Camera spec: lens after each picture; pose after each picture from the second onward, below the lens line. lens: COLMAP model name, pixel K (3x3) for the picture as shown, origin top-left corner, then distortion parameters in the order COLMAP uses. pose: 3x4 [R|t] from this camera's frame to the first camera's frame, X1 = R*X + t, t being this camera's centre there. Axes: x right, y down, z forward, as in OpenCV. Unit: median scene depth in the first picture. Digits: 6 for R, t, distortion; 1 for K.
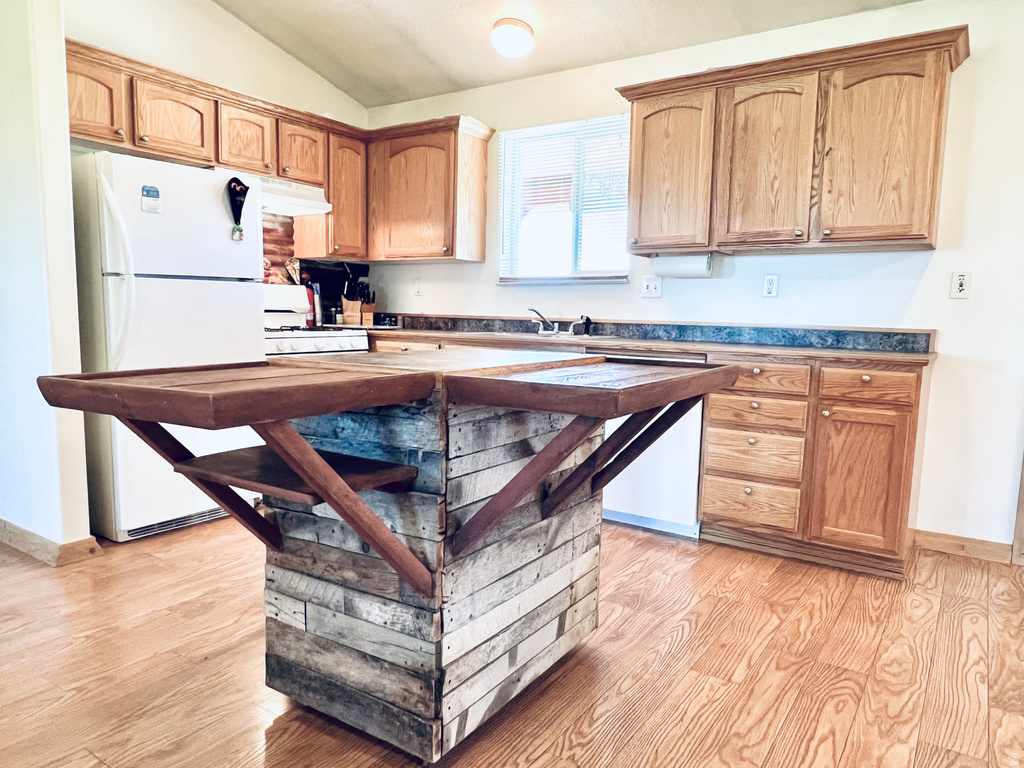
lens RADIAL K [[699.7, 0, 511.1], [0, 699.7, 381.5], [0, 0, 1]] dist [0.000617, 0.006437]
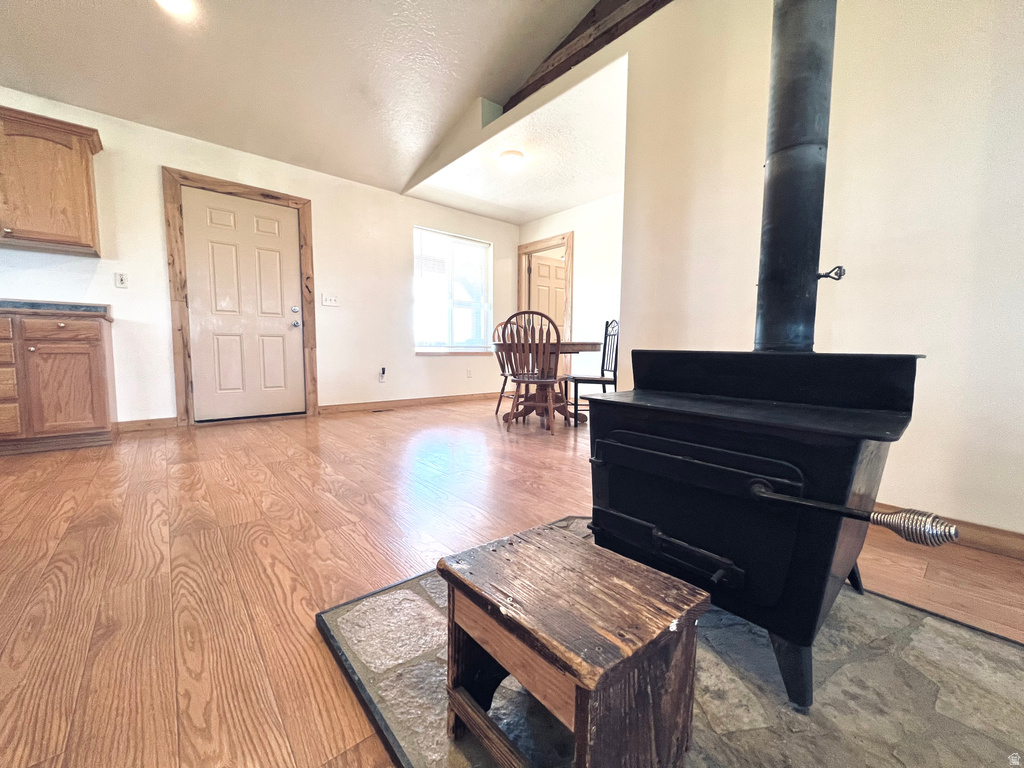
lens RADIAL K [[409.7, 0, 515.2], [0, 409.7, 381.5], [0, 0, 1]] dist [0.000137, -0.000312]
pose [[0.255833, -0.105597, 0.960936, -0.129903], [0.104863, 0.991182, 0.081002, 0.135449], [-0.961017, 0.080044, 0.264651, -0.216425]]
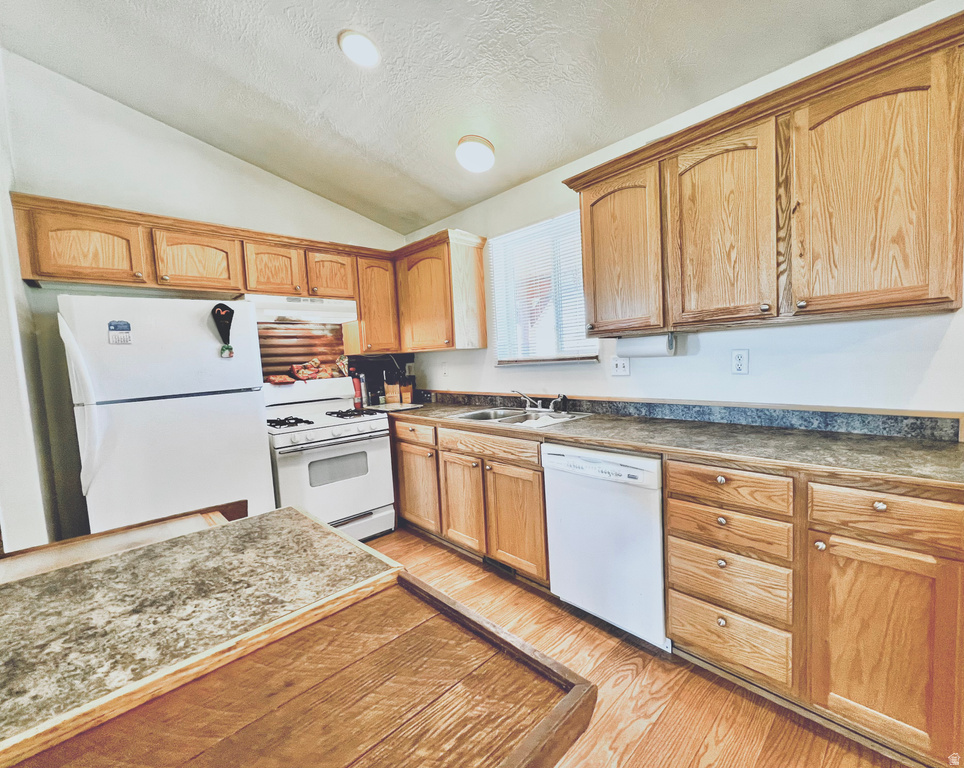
lens RADIAL K [[418.1, 0, 514.7], [0, 418.1, 380.1], [0, 0, 1]] dist [0.000326, 0.001191]
pose [[0.980339, -0.058850, -0.188342, 0.196336], [0.050933, 0.997614, -0.046607, -0.111808], [0.190636, 0.036097, 0.980997, 0.431698]]
